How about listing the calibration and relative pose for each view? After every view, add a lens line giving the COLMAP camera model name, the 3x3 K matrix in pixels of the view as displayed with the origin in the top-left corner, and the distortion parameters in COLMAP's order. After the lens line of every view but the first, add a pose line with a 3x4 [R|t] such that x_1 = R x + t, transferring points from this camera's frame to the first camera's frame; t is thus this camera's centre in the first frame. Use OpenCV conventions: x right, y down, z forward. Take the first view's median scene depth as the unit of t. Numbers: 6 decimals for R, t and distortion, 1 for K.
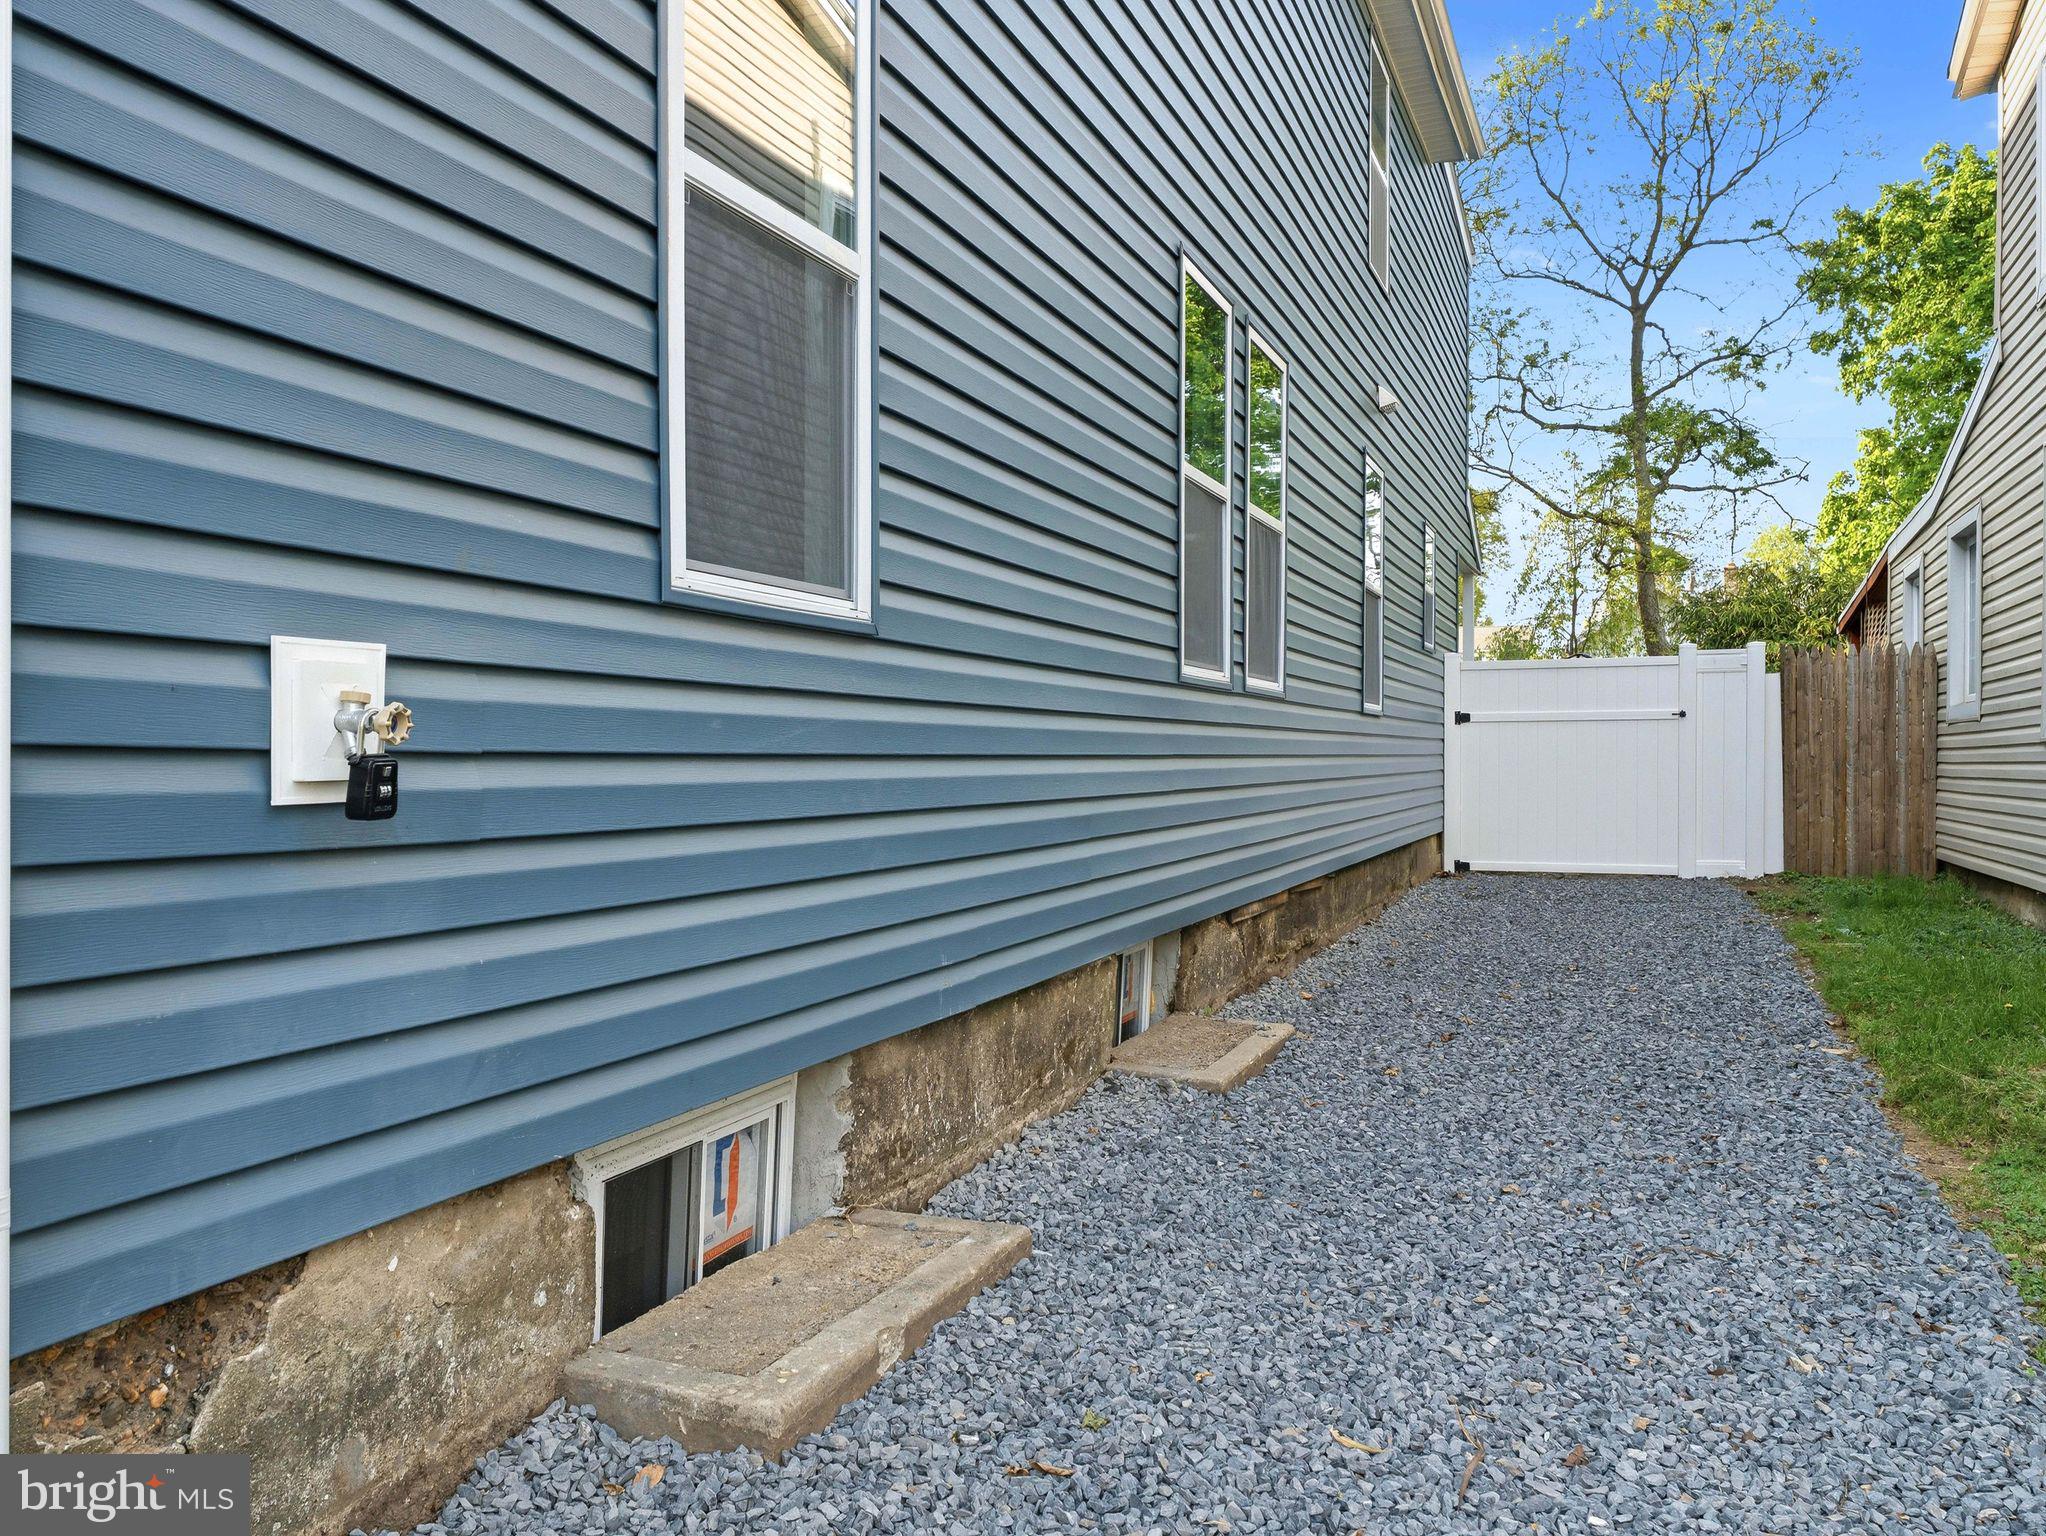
lens RADIAL K [[1547.9, 0, 1013.5], [0, 1547.9, 765.5], [0, 0, 1]] dist [0.003366, 0.002598]
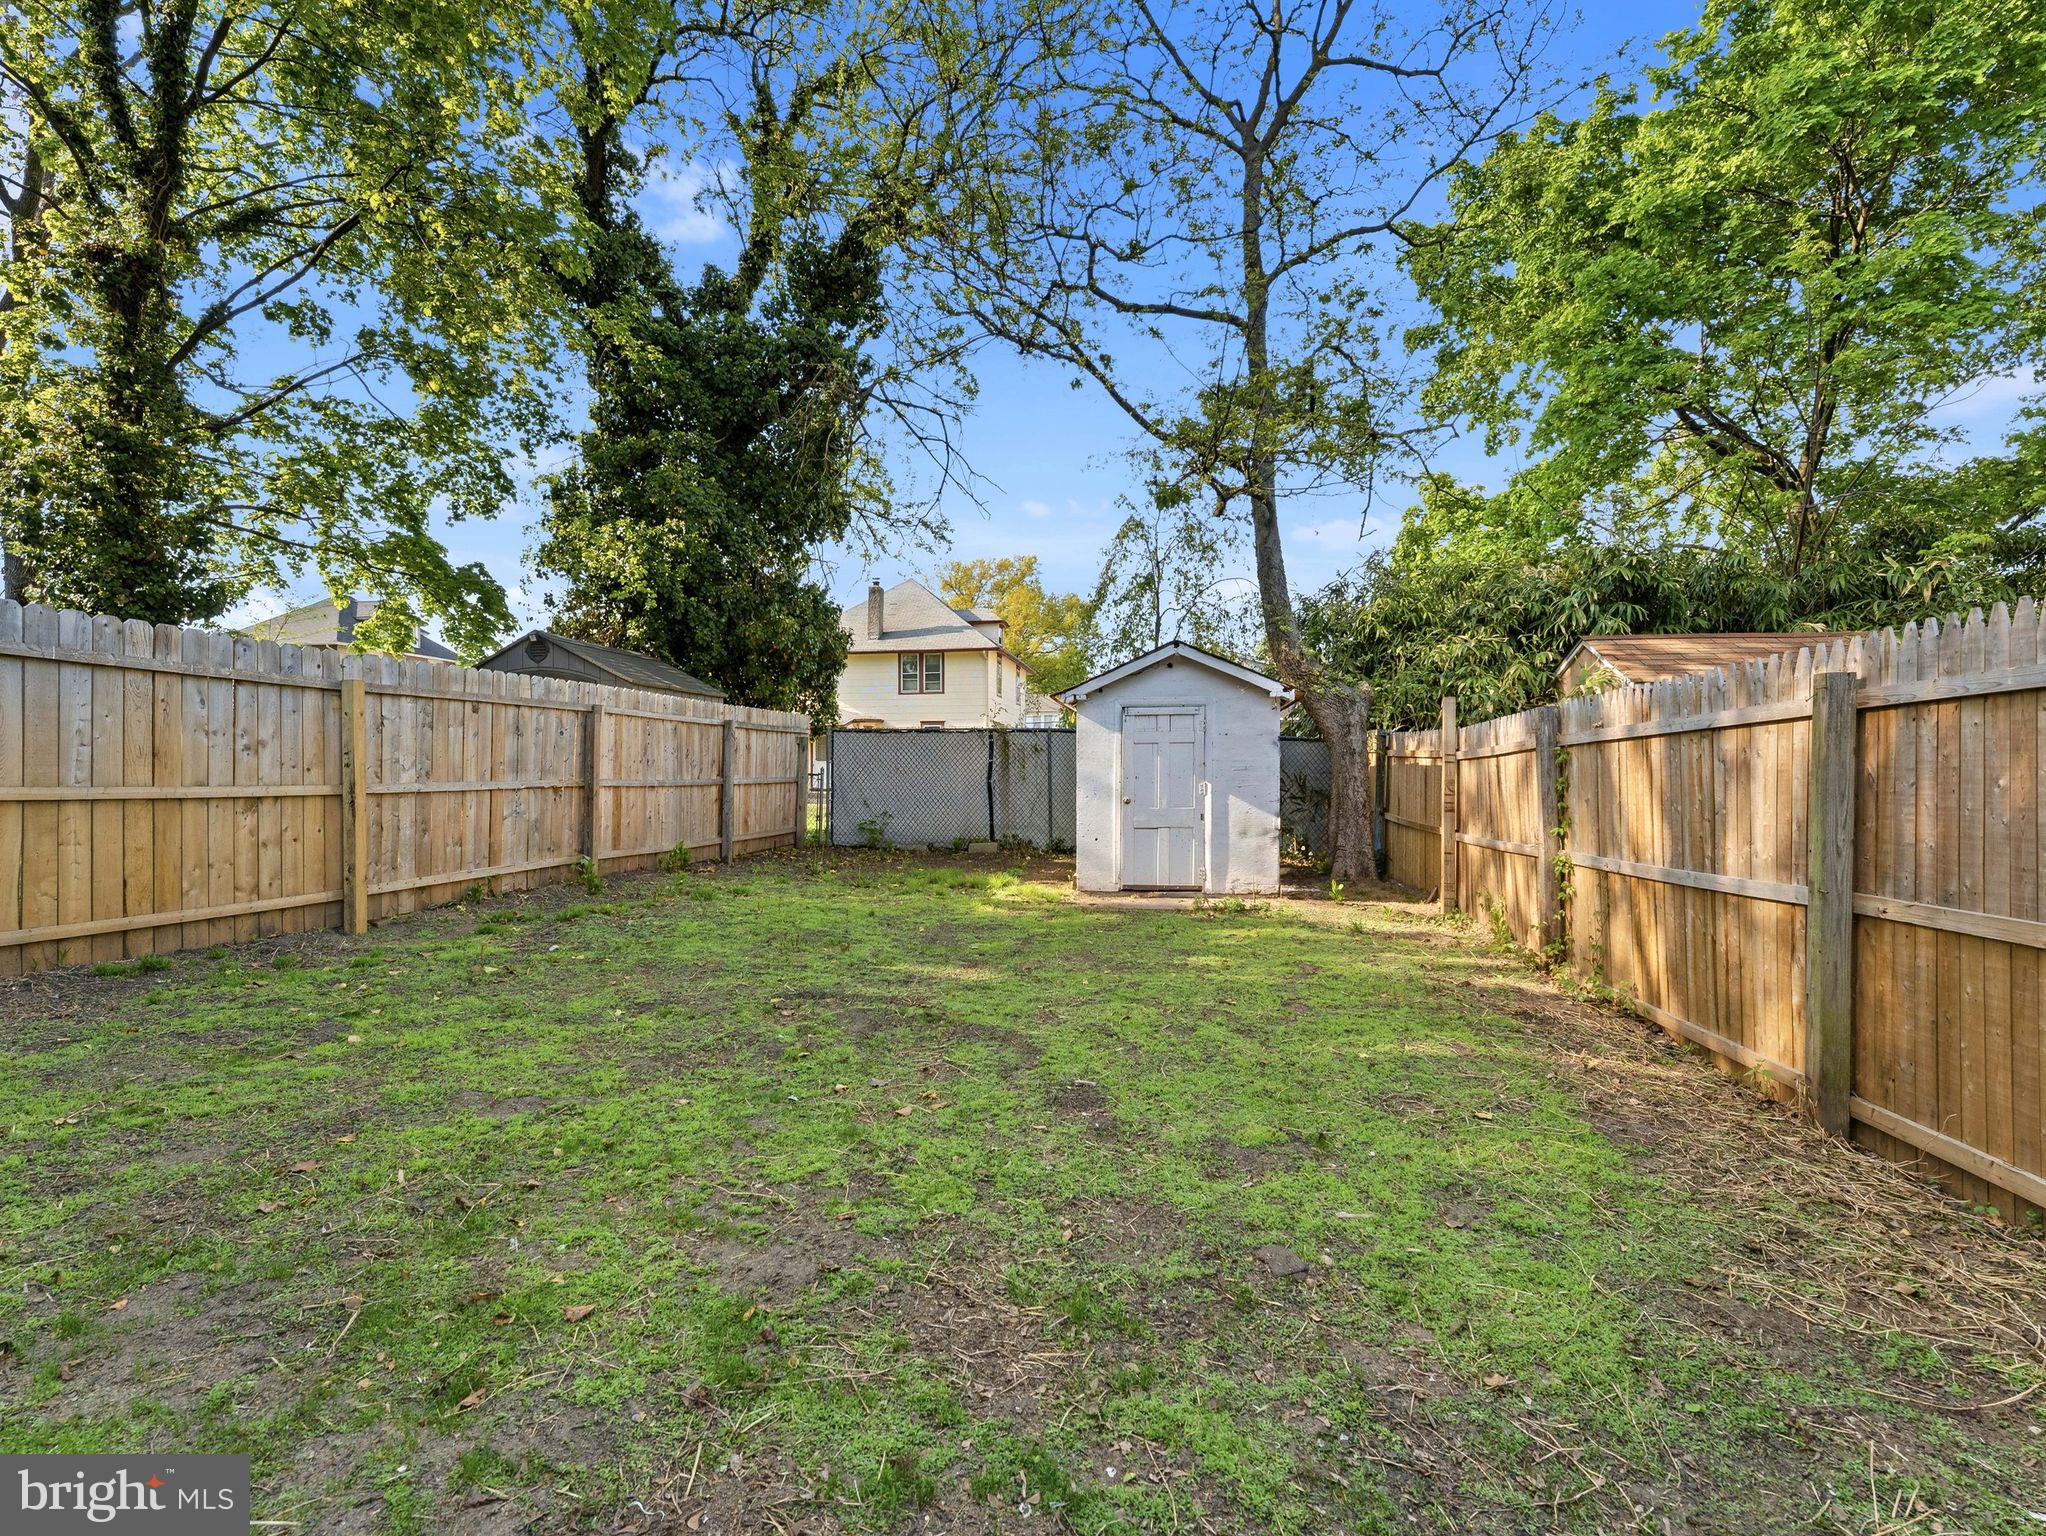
lens RADIAL K [[940.3, 0, 1015.6], [0, 940.3, 767.8], [0, 0, 1]] dist [-0.001036, -0.000012]
pose [[0.977275, 0.003026, 0.211955, 0.214991], [0.001123, 0.999810, -0.019449, -0.017281], [-0.211974, 0.019245, 0.977086, 0.624348]]
